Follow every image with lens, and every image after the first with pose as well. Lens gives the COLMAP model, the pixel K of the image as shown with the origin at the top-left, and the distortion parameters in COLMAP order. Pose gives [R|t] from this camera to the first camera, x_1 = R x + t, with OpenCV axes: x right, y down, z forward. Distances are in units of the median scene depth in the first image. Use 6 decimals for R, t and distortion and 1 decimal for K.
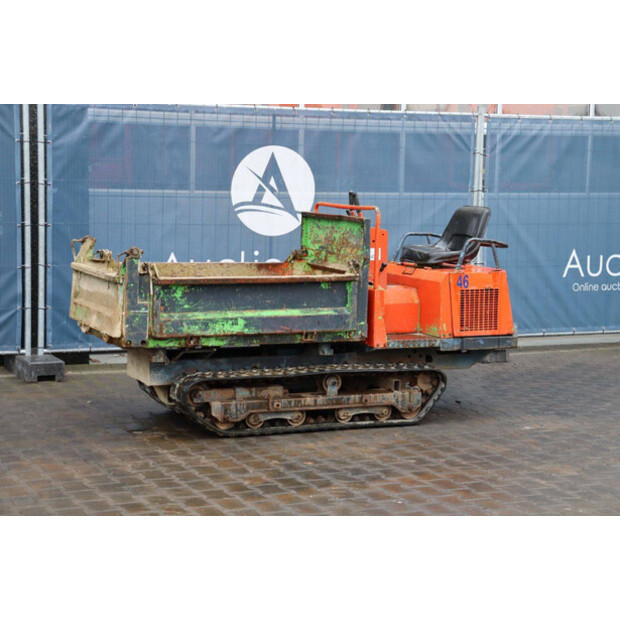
lens RADIAL K [[1355.6, 0, 313.8], [0, 1355.6, 307.6], [0, 0, 1]] dist [0.334969, 0.000000]
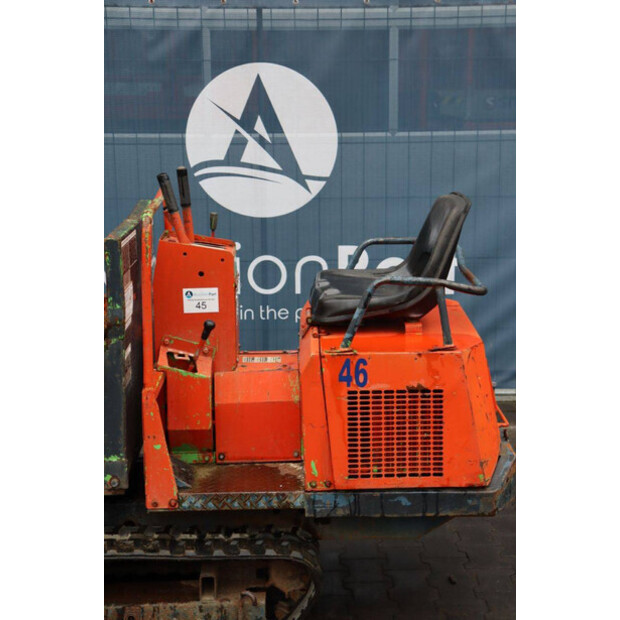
lens RADIAL K [[1307.6, 0, 312.9], [0, 1307.6, 326.9], [0, 0, 1]] dist [0.446268, 0.000000]
pose [[0.922582, 0.051696, -0.382322, 0.268086], [-0.014085, 0.994835, 0.100527, -0.079761], [0.385544, -0.087359, 0.918545, 0.596207]]
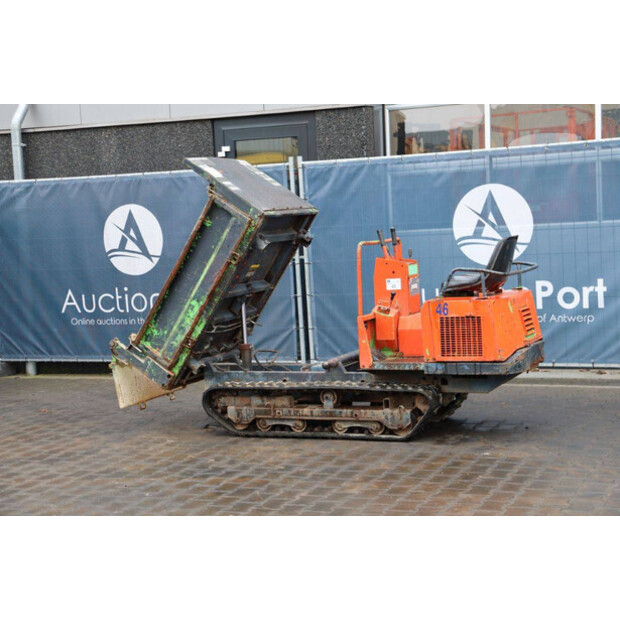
lens RADIAL K [[1185.4, 0, 311.3], [0, 1185.4, 306.5], [0, 0, 1]] dist [0.276154, 0.000000]
pose [[0.675993, 0.002551, -0.736903, 0.728036], [-0.013773, 0.999863, -0.009173, -0.011616], [0.736779, 0.016350, 0.675936, 0.305492]]
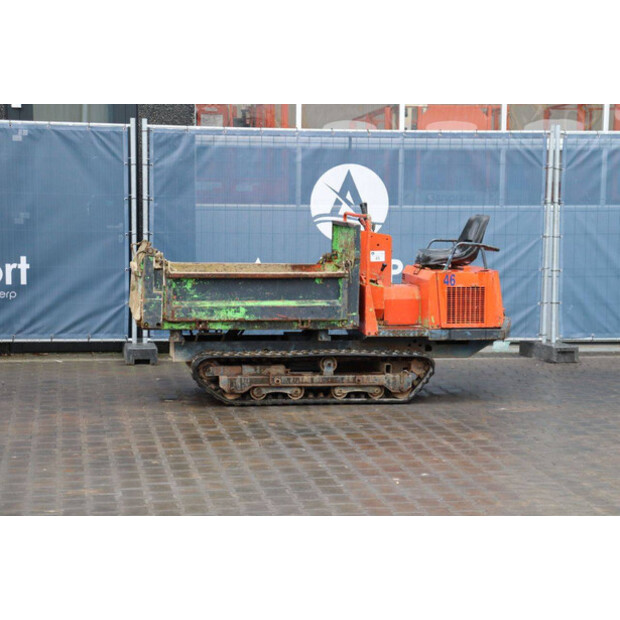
lens RADIAL K [[1438.3, 0, 312.6], [0, 1438.3, 311.4], [0, 0, 1]] dist [0.433197, 0.000000]
pose [[0.965346, 0.013294, -0.260636, 0.318844], [-0.018231, 0.999697, -0.016533, 0.029823], [0.260337, 0.020711, 0.965296, -0.204875]]
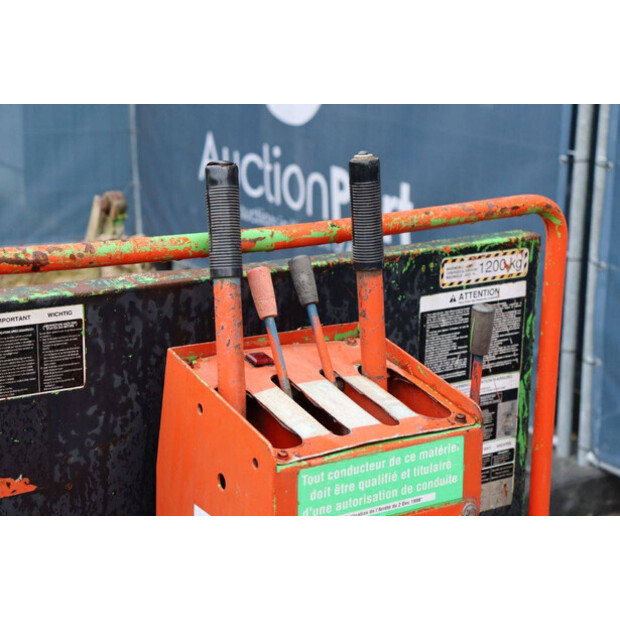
lens RADIAL K [[1224.4, 0, 305.2], [0, 1224.4, 306.9], [0, 0, 1]] dist [0.305182, 0.000000]
pose [[0.146626, 0.230820, -0.961885, 0.183632], [-0.122473, 0.969149, 0.213893, -0.102989], [0.981581, 0.086443, 0.170371, 1.007433]]
